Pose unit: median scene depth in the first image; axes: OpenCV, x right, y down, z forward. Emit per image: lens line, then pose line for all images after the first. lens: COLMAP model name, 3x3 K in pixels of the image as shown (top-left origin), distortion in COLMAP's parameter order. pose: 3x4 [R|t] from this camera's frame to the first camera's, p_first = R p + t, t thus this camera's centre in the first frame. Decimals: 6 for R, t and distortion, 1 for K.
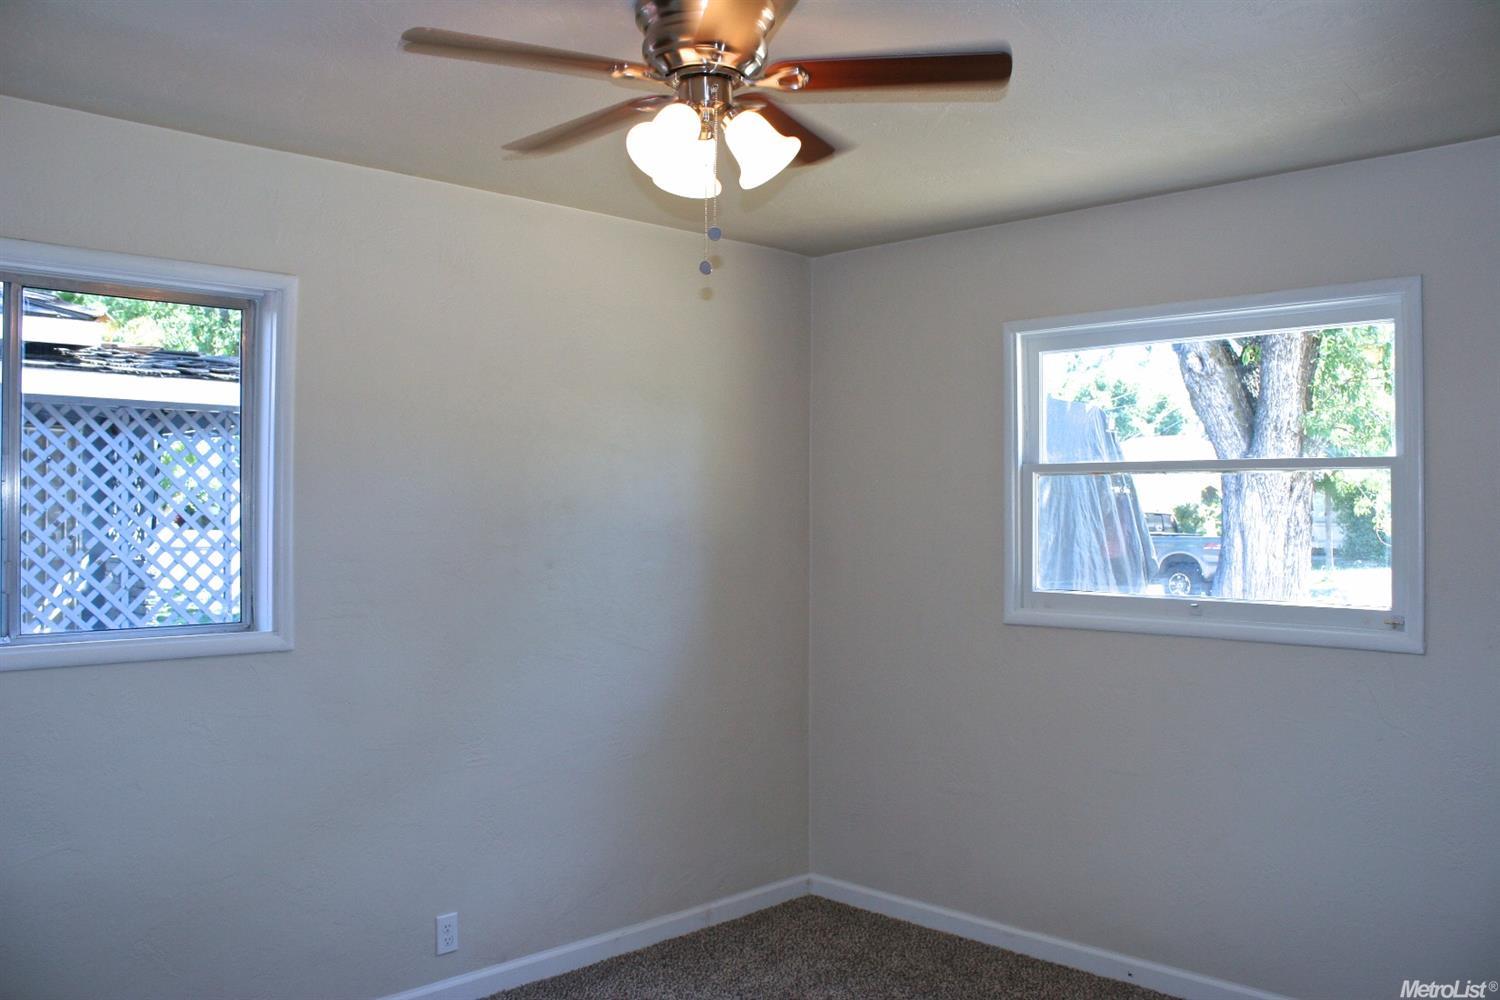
lens RADIAL K [[1243.4, 0, 750.0], [0, 1243.4, 500.0], [0, 0, 1]] dist [-0.115497, 0.003612]
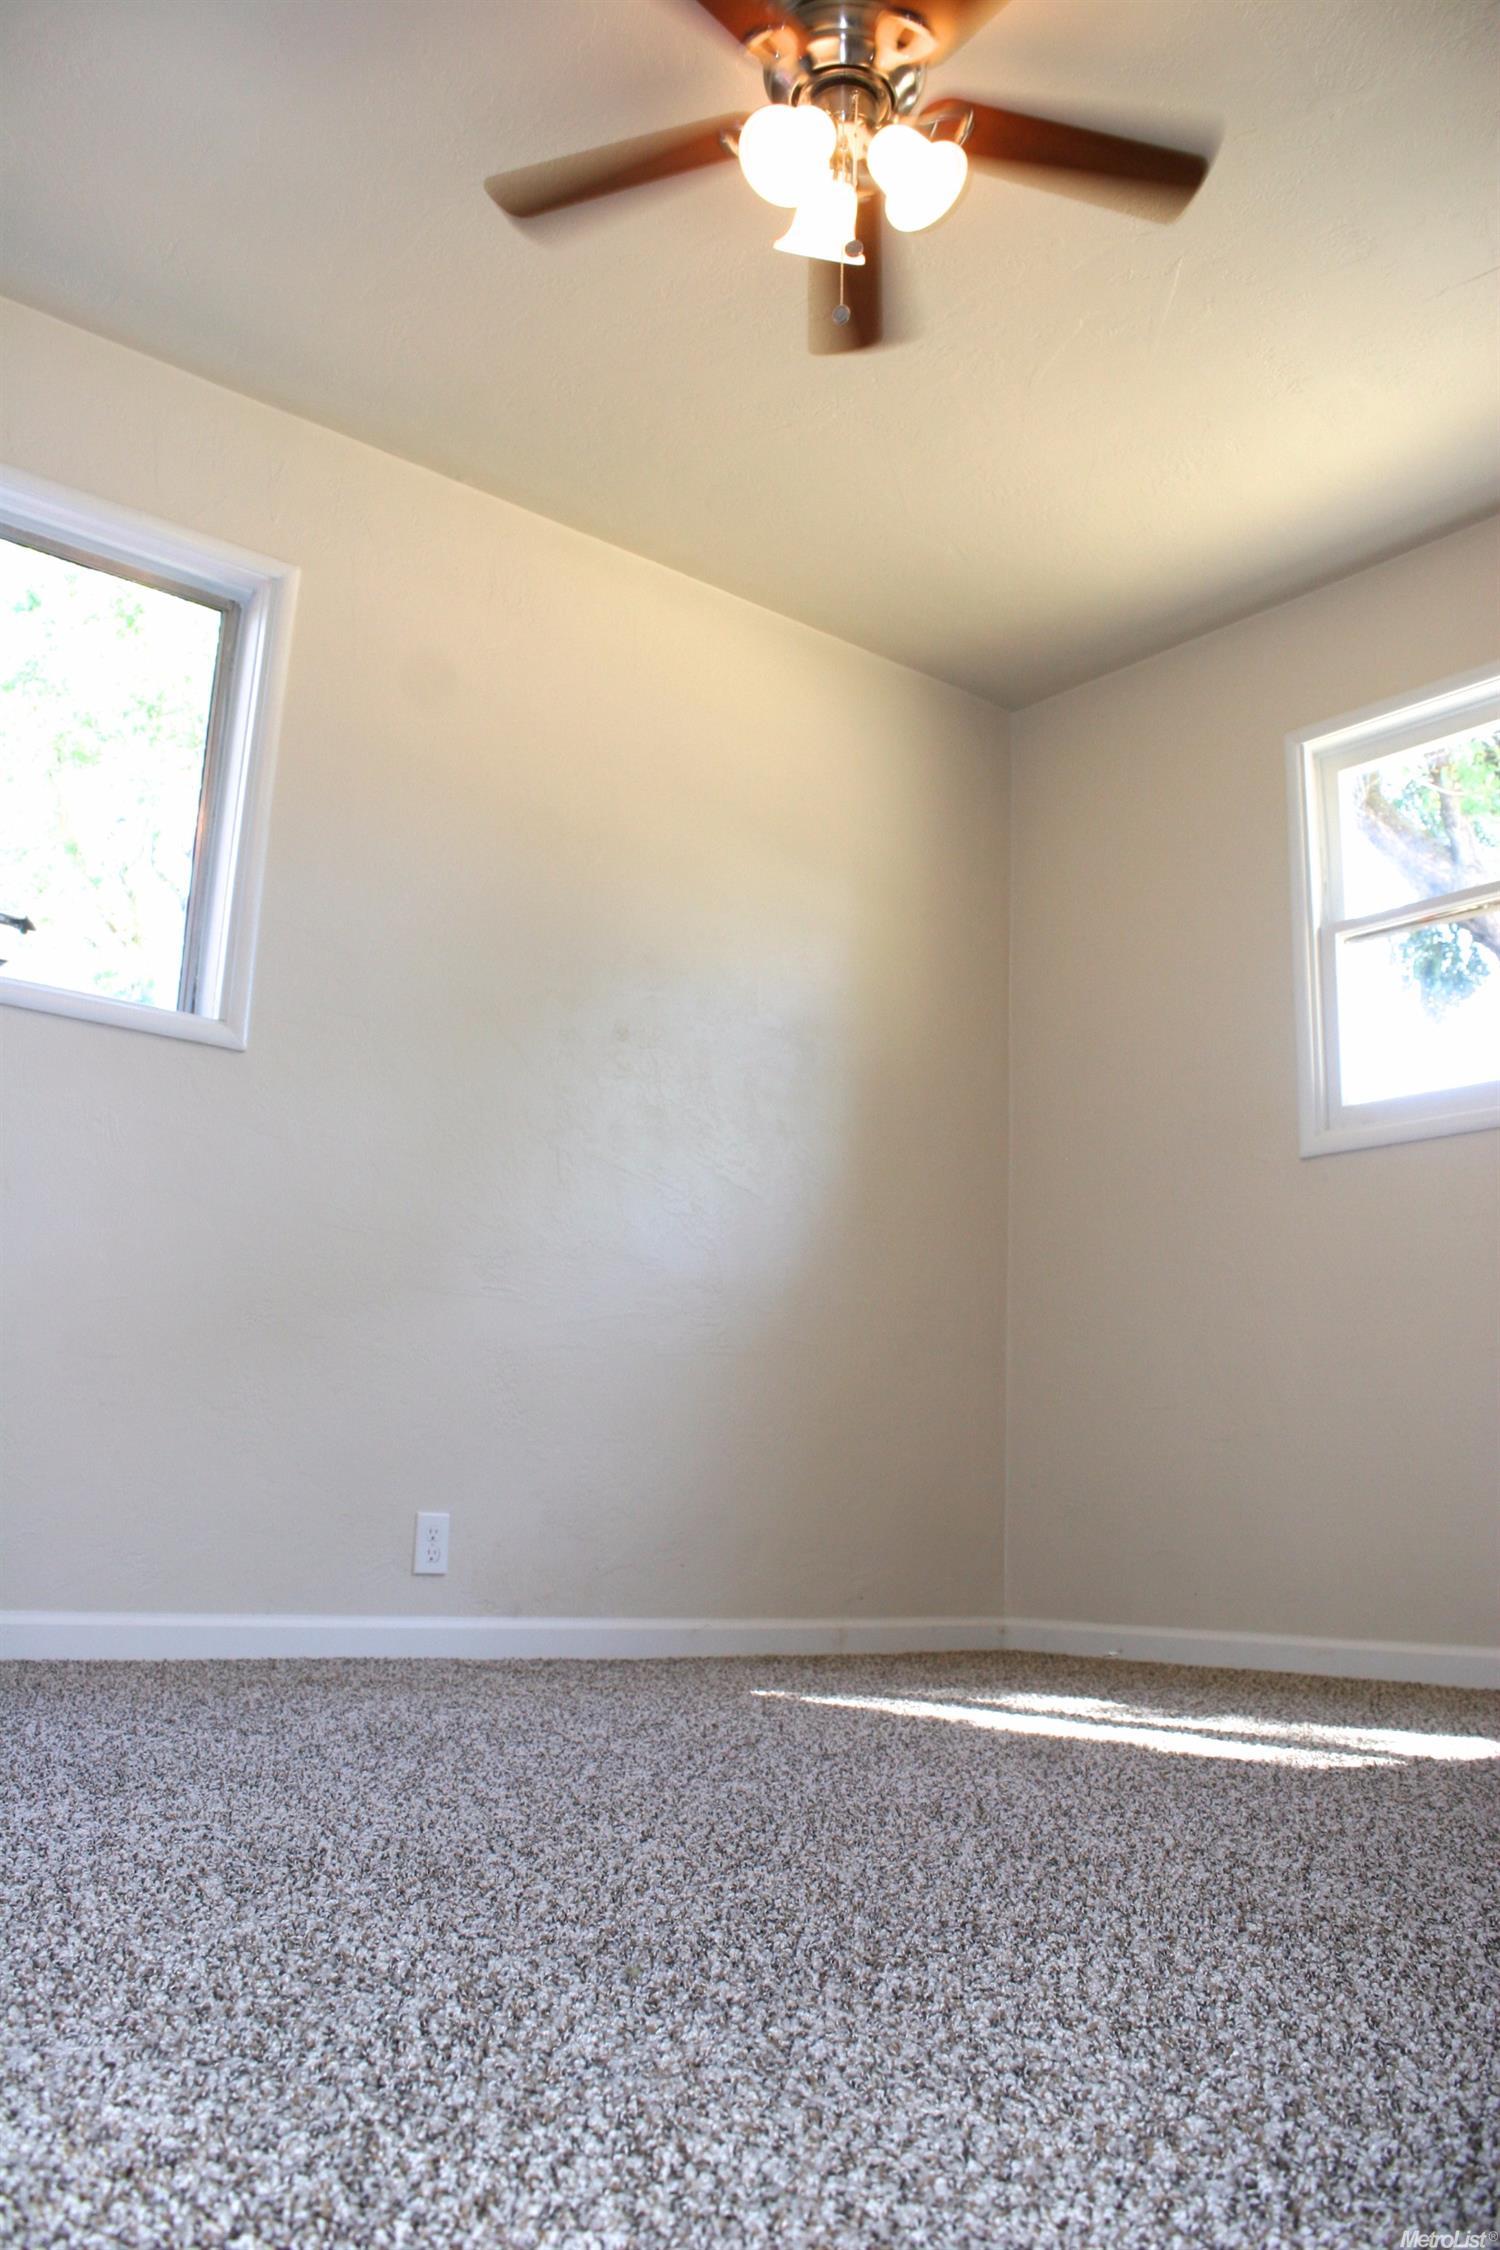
lens RADIAL K [[1865.2, 0, 750.0], [0, 1865.2, 1125.0], [0, 0, 1]] dist [-0.115497, 0.003612]
pose [[0.994321, 0.011269, -0.105822, 0.020425], [-0.033515, 0.976936, -0.210885, 0.338141], [0.101005, 0.213234, 0.971766, 0.015420]]
